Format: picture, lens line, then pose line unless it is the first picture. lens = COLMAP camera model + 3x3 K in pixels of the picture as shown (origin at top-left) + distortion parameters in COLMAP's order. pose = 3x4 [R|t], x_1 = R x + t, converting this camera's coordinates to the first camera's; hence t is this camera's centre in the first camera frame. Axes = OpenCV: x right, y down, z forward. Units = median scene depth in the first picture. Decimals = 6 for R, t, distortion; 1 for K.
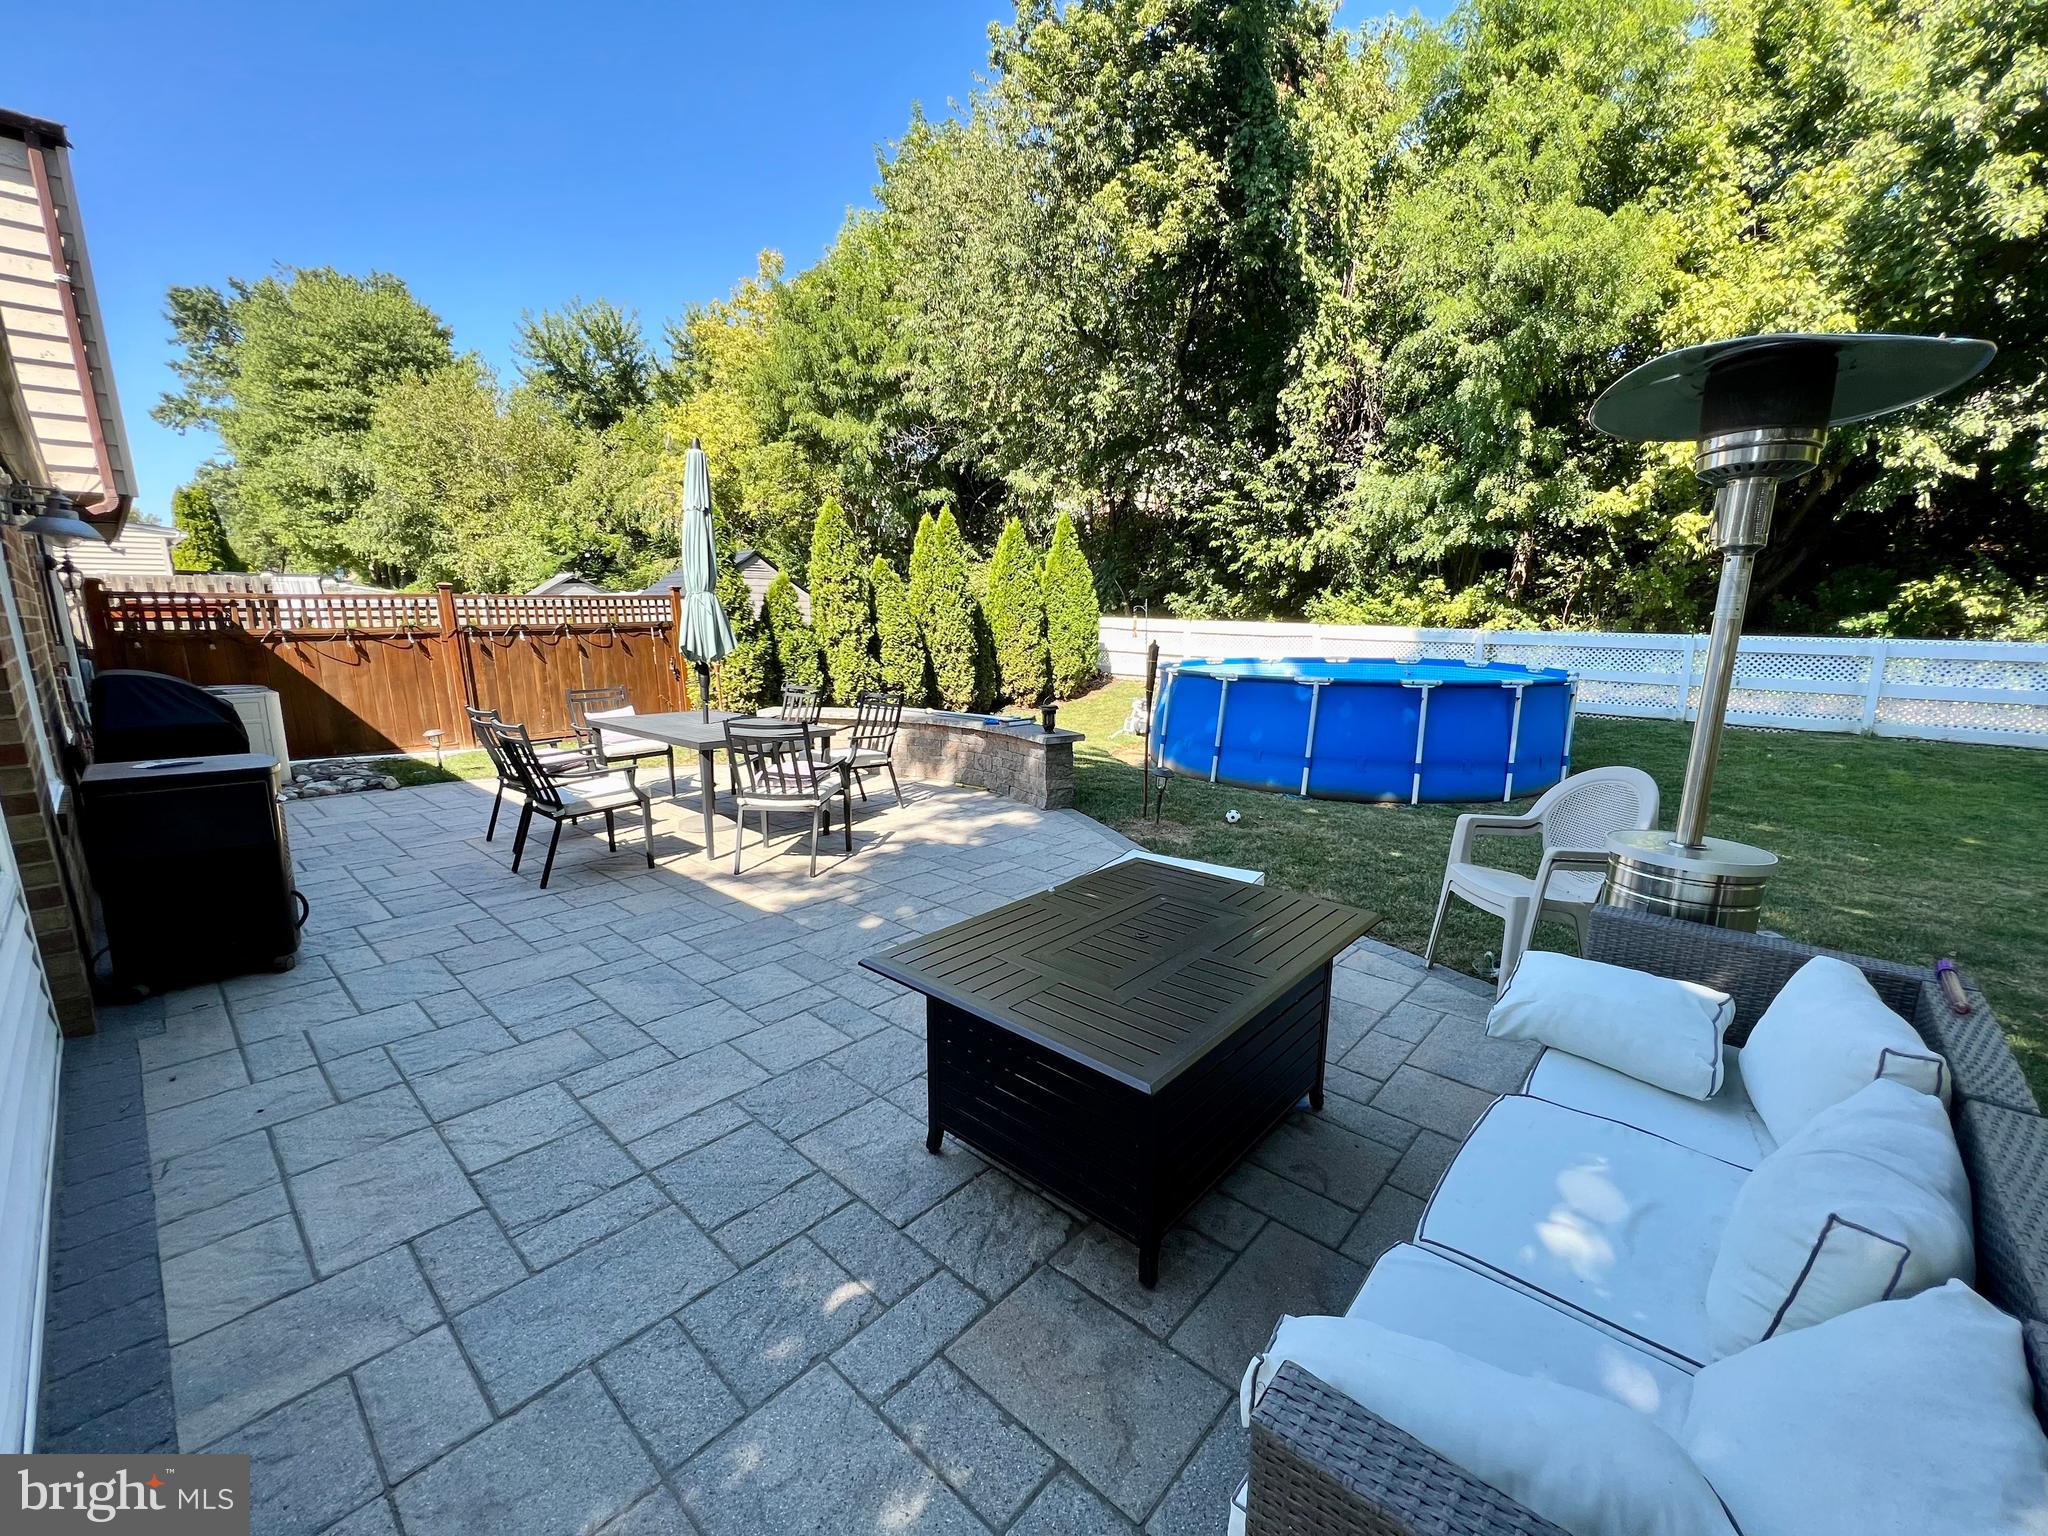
lens RADIAL K [[821.8, 0, 1029.5], [0, 821.8, 775.6], [0, 0, 1]] dist [-0.002661, 0.001175]
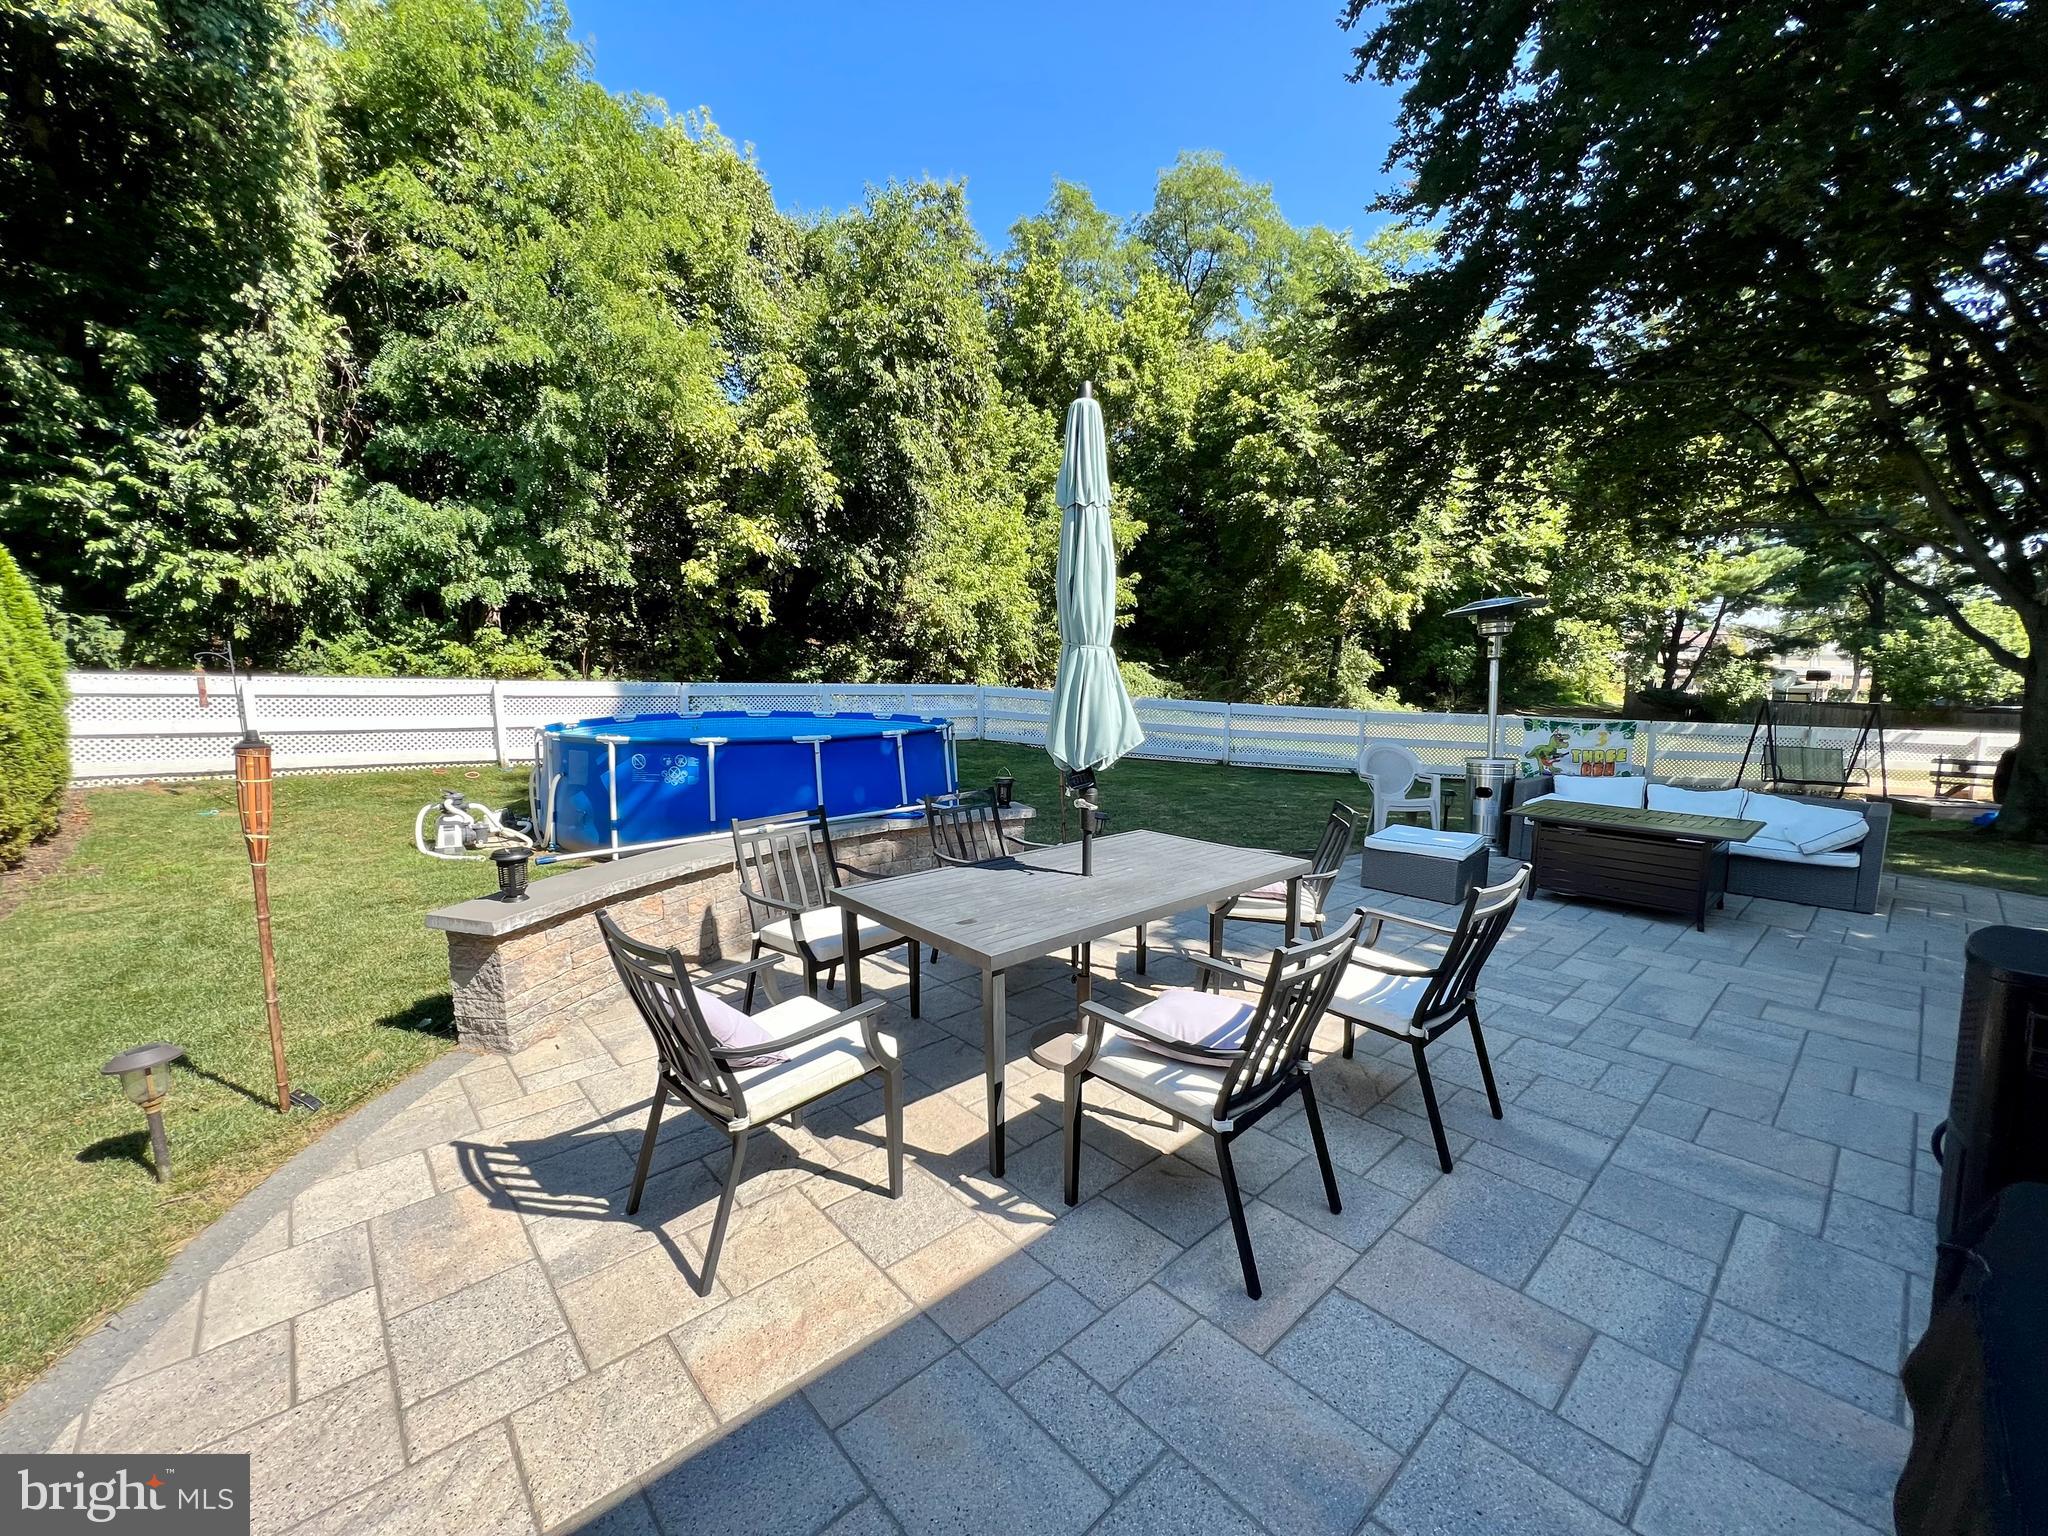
lens RADIAL K [[821.8, 0, 1030.0], [0, 821.8, 766.8], [0, 0, 1]] dist [-0.002661, 0.001175]
pose [[0.105042, -0.120694, 0.987116, -0.362669], [0.184358, 0.977766, 0.099933, -0.076970], [-0.977230, 0.171486, 0.124958, 0.363595]]
